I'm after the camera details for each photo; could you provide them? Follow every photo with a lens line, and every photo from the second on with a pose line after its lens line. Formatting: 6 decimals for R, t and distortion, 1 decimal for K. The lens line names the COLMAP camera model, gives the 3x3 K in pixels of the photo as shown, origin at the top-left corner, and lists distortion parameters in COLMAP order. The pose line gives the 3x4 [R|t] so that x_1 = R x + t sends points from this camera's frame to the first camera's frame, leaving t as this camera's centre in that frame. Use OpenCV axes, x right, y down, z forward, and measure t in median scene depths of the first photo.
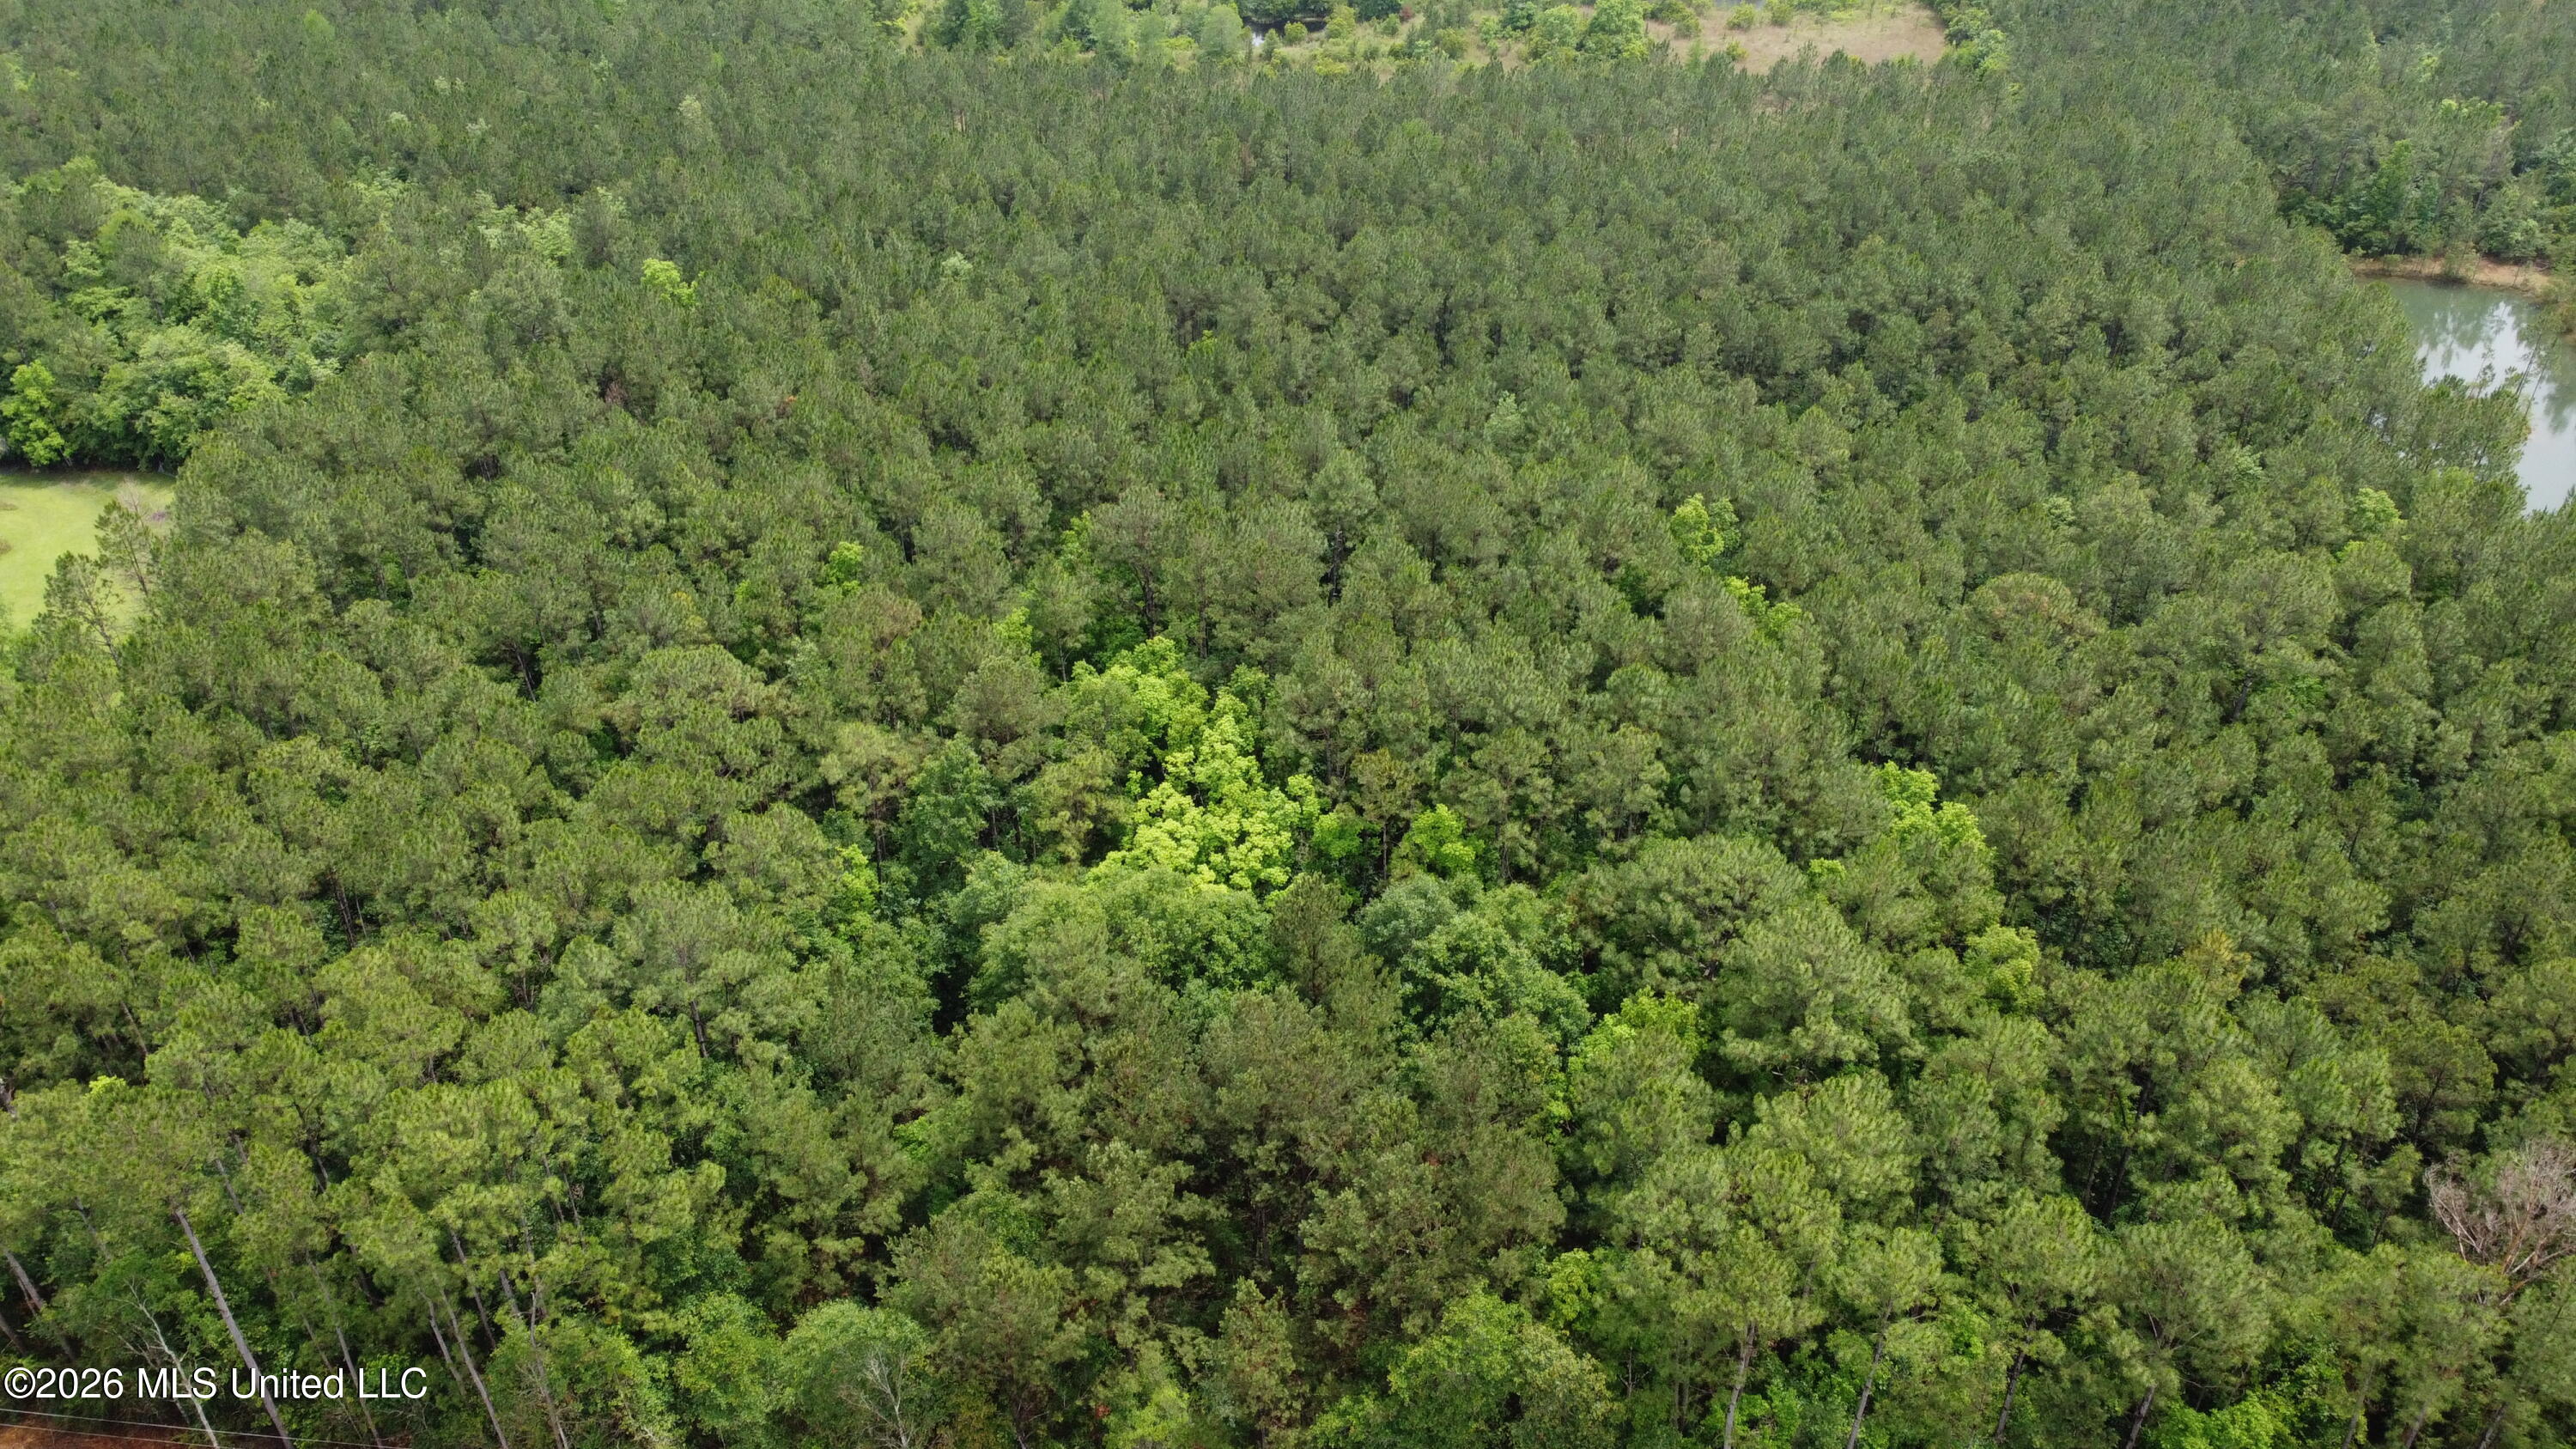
lens RADIAL K [[1958.6, 0, 1288.0], [0, 1958.6, 724.5], [0, 0, 1]] dist [0.002558, -0.005223]
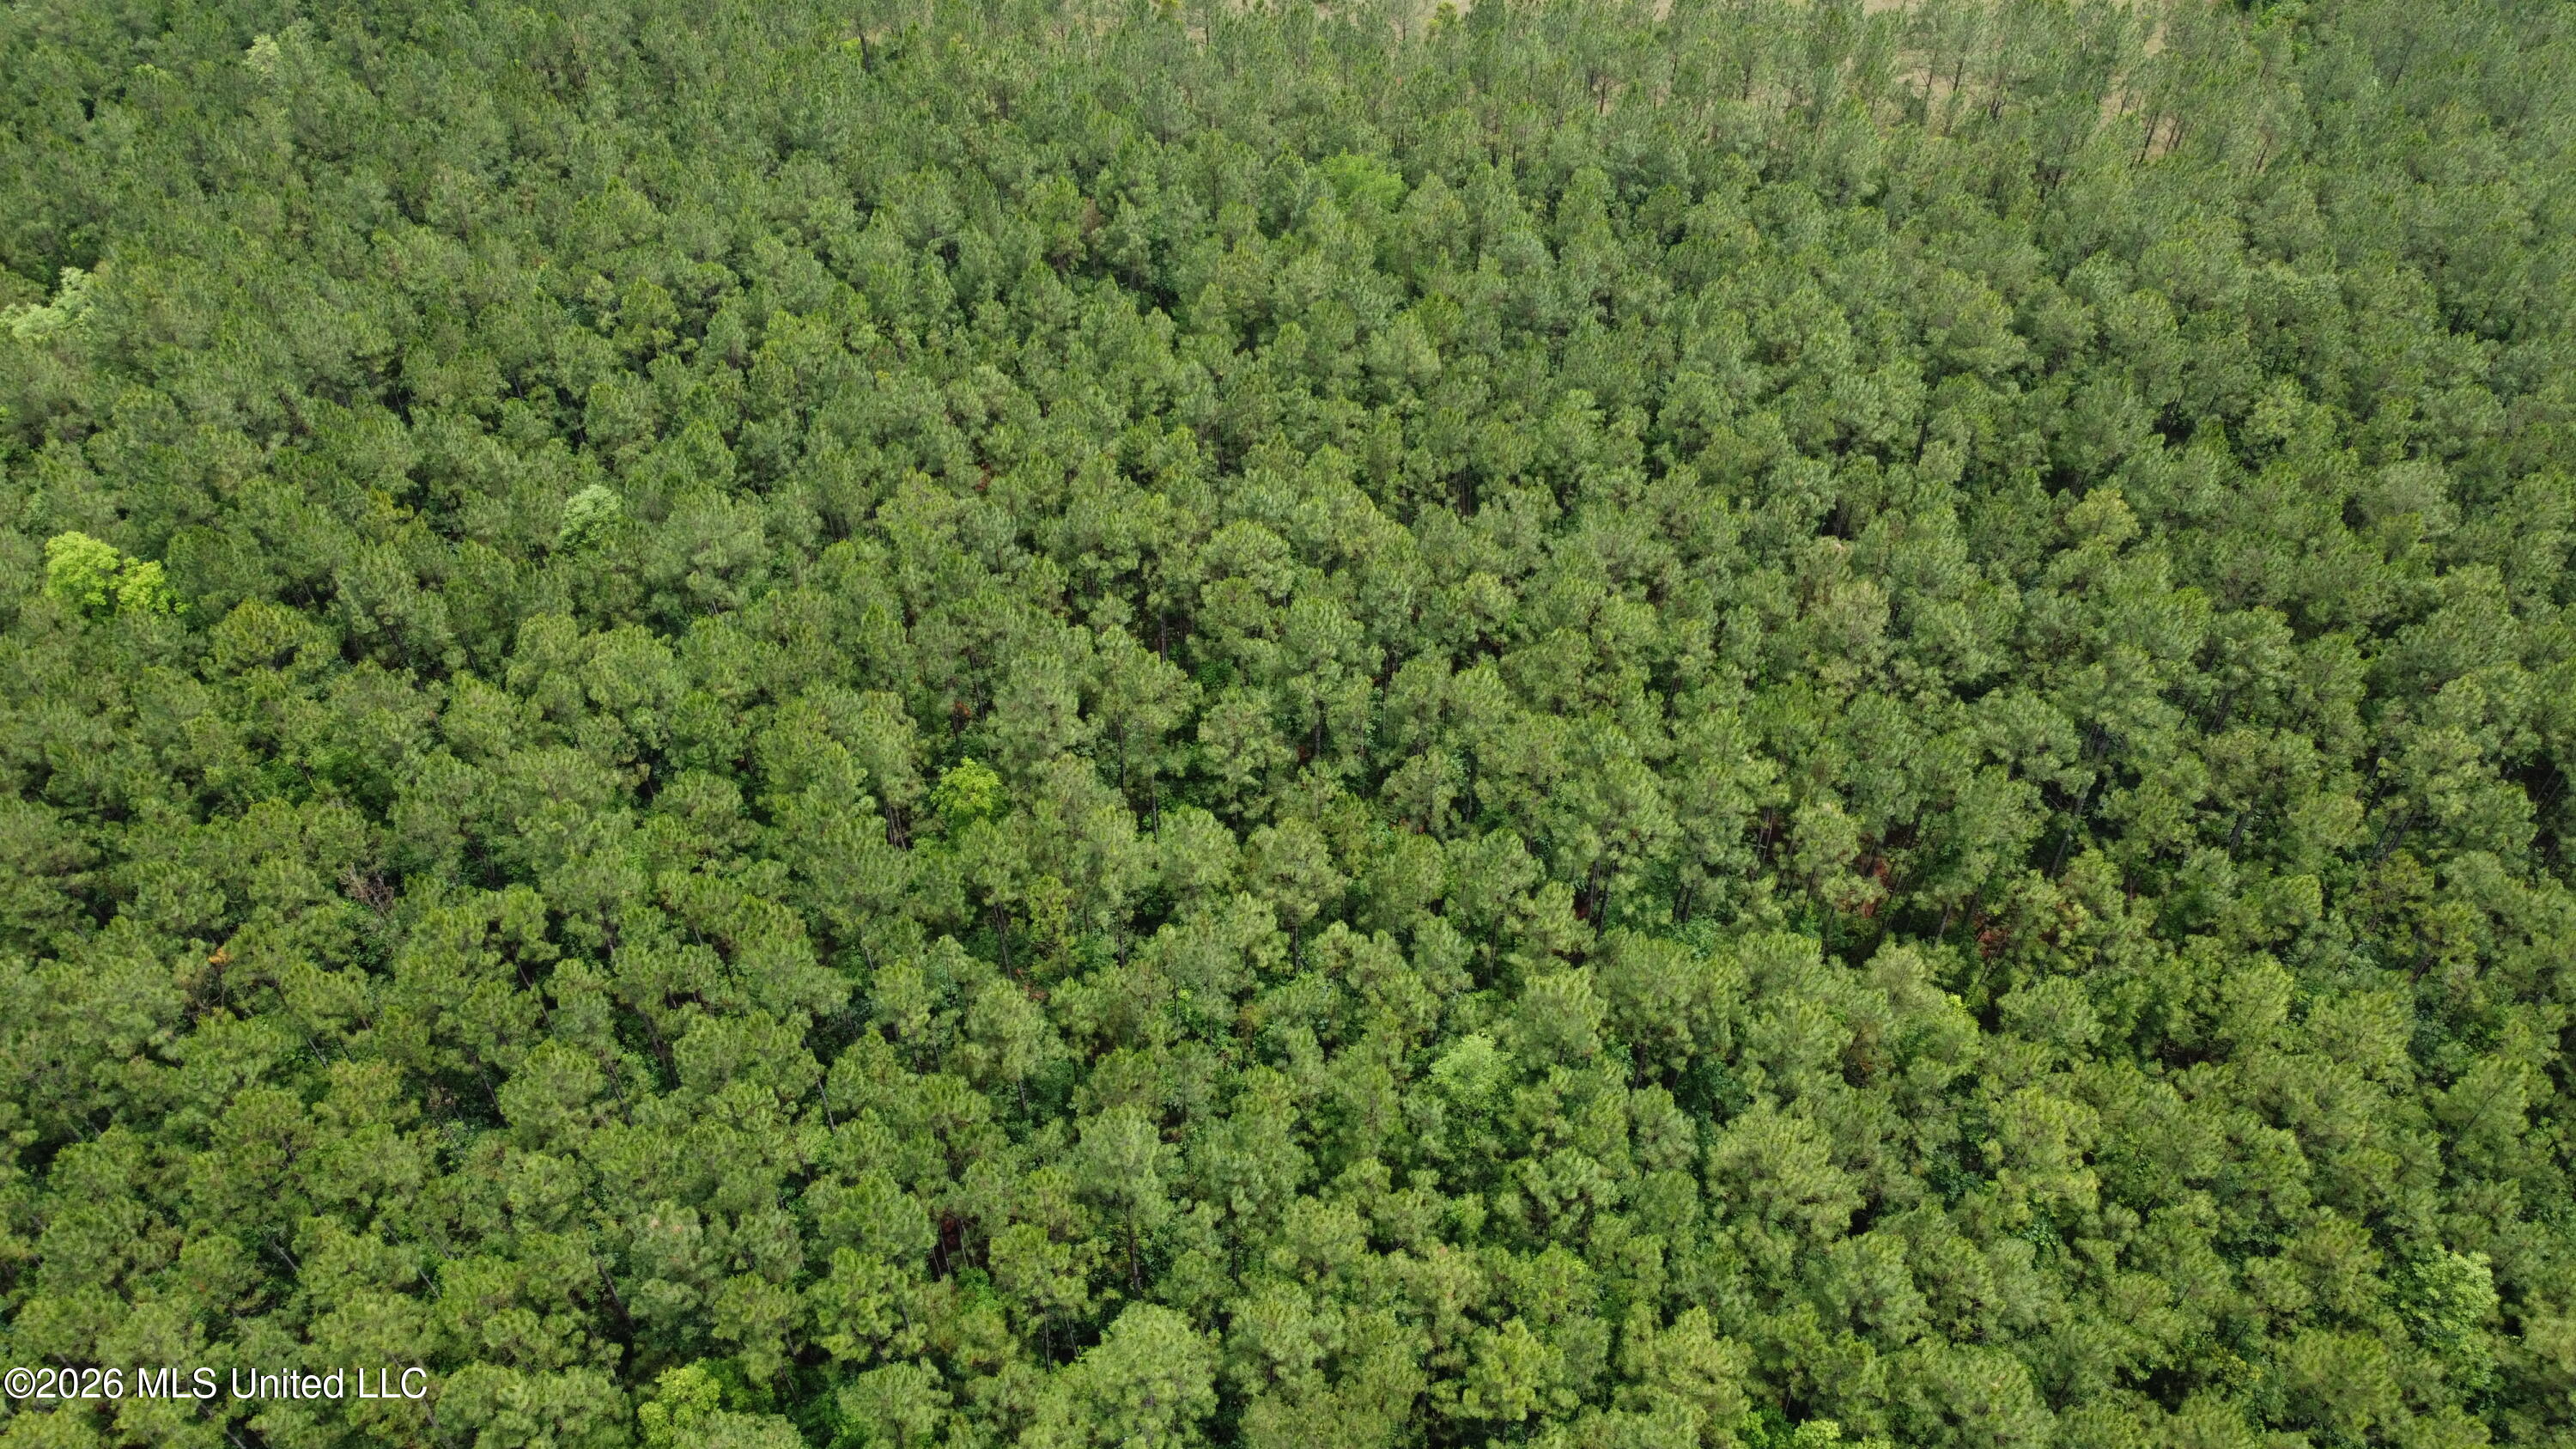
lens RADIAL K [[1958.6, 0, 1288.0], [0, 1958.6, 724.5], [0, 0, 1]] dist [0.002558, -0.005223]
pose [[0.999998, 0.001797, -0.001095, 0.074056], [-0.001514, 0.975775, 0.218771, -0.461578], [0.001462, -0.218769, 0.975776, 0.598540]]
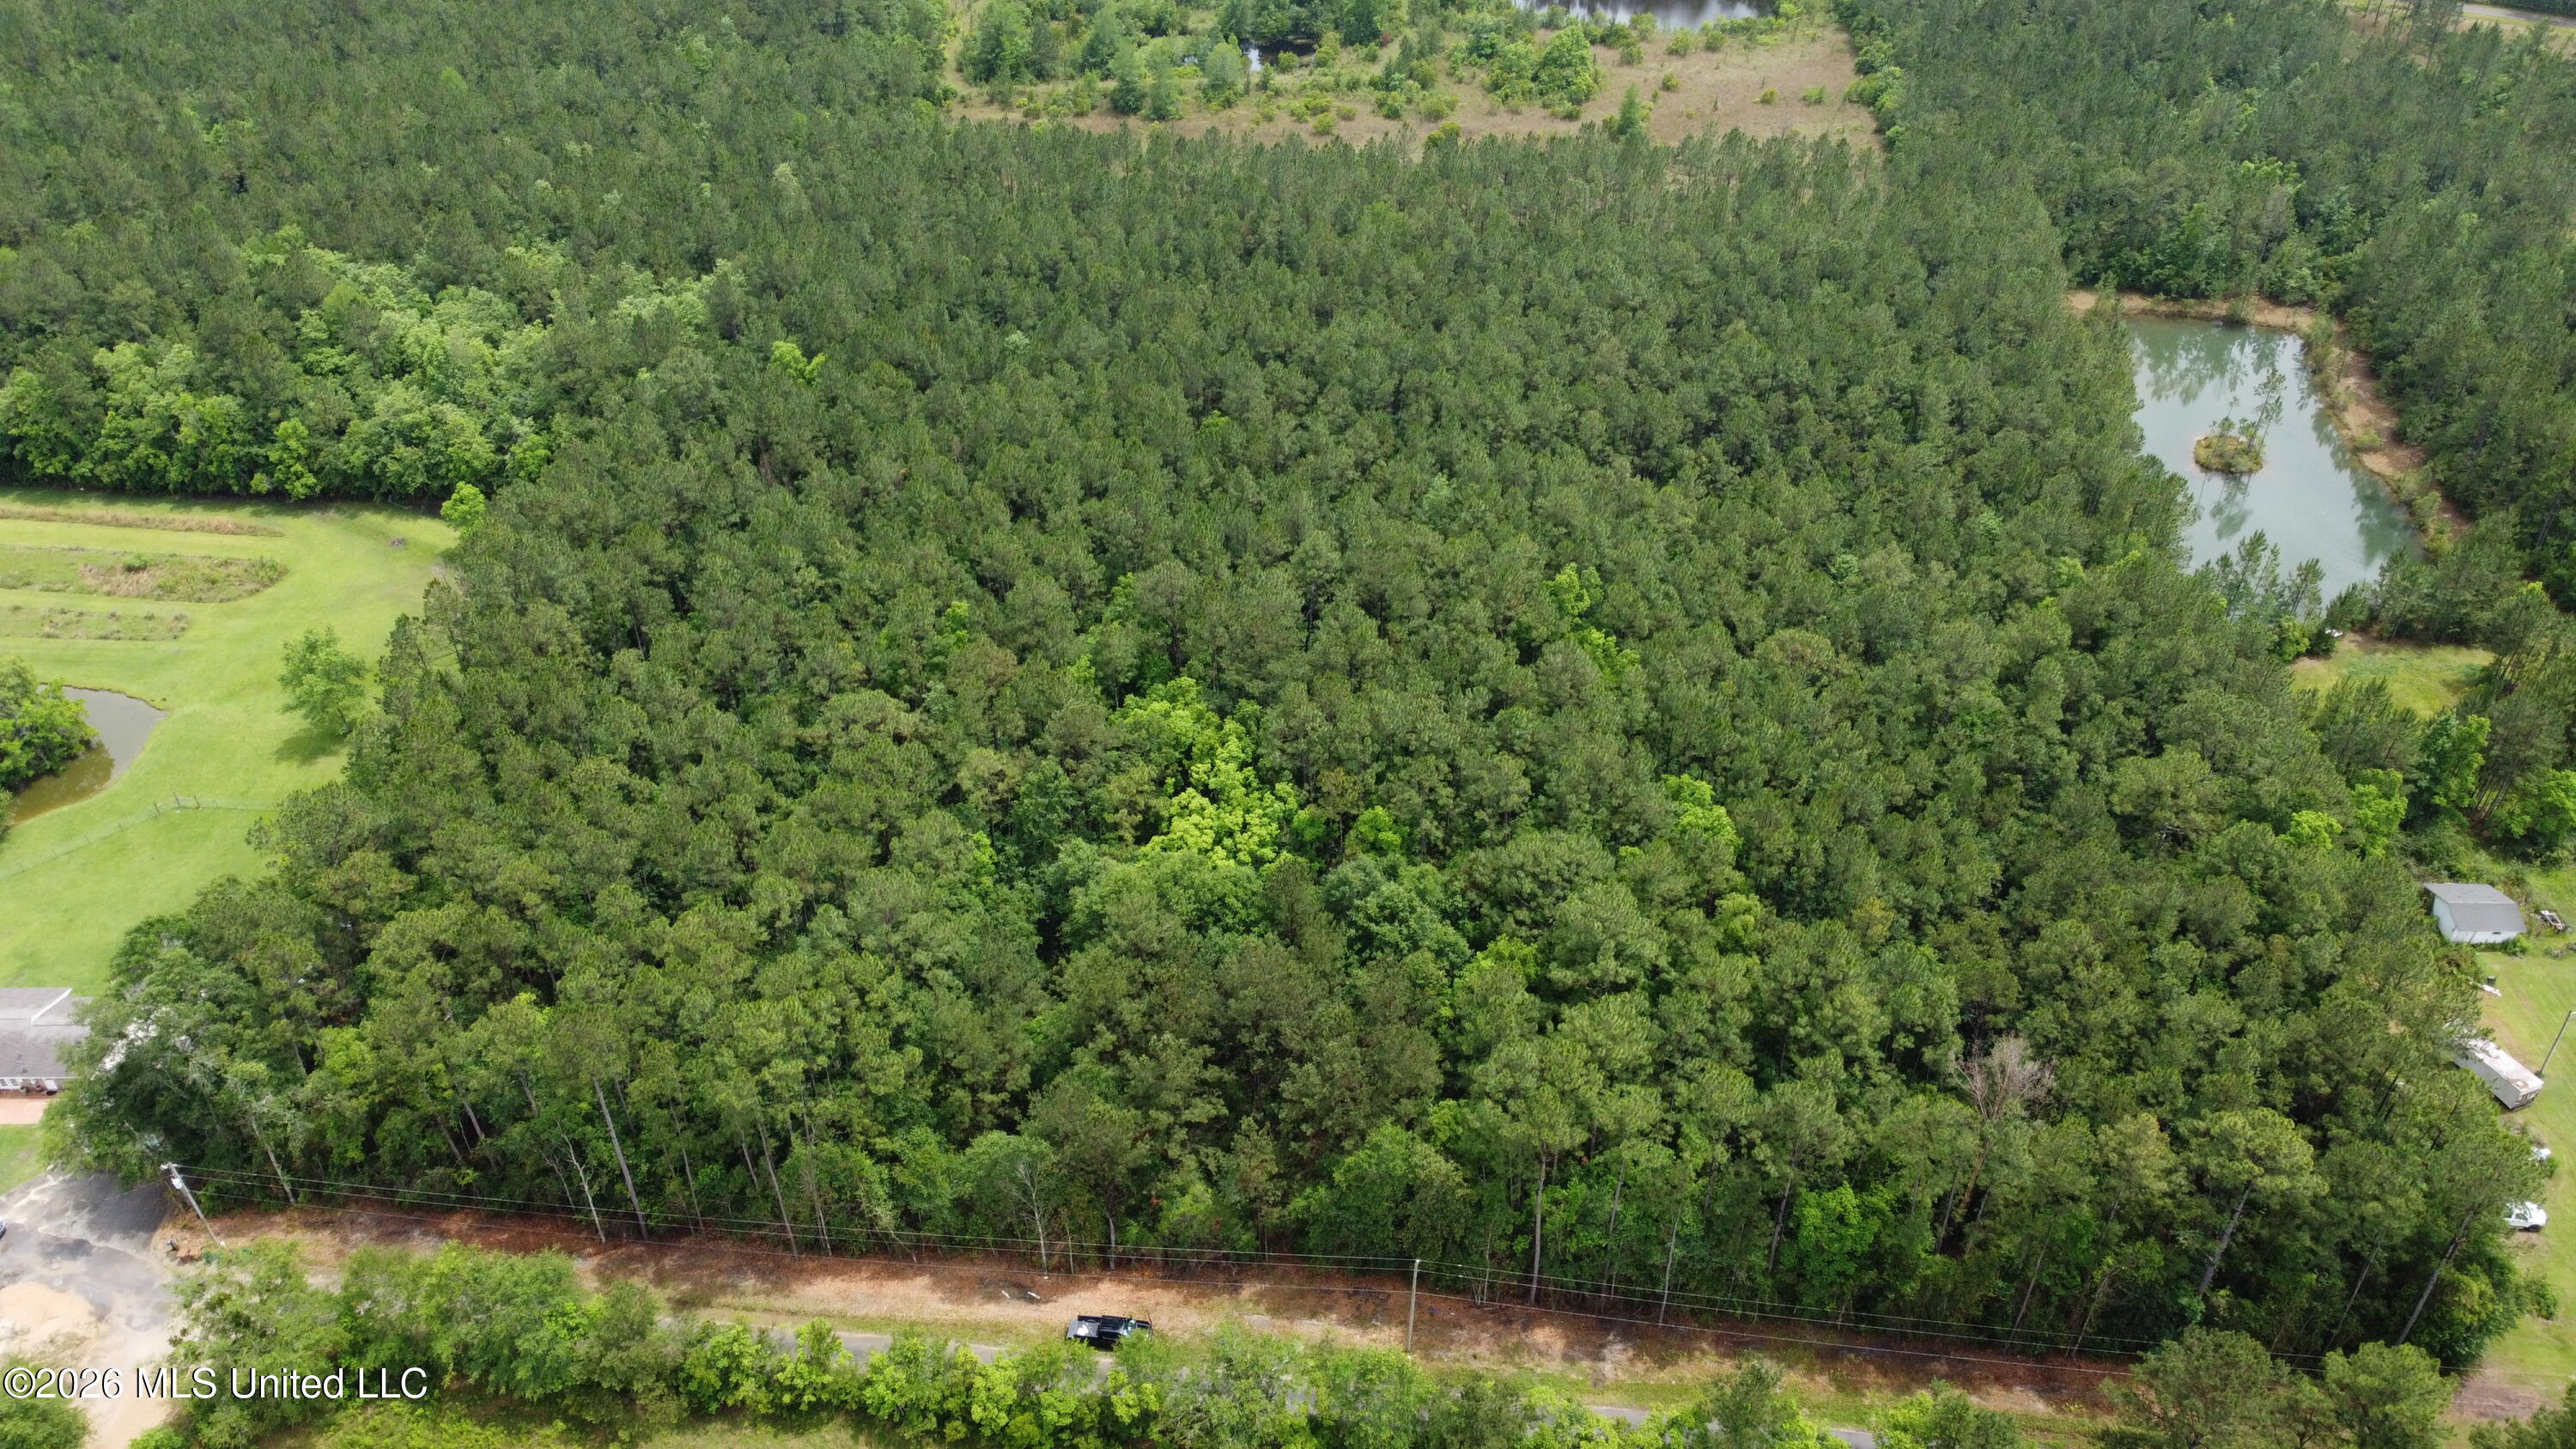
lens RADIAL K [[1958.6, 0, 1288.0], [0, 1958.6, 724.5], [0, 0, 1]] dist [0.002558, -0.005223]
pose [[0.999999, -0.001296, -0.000344, 0.009529], [0.001316, 0.997843, 0.065632, -0.106456], [0.000258, -0.065633, 0.997844, -0.429750]]
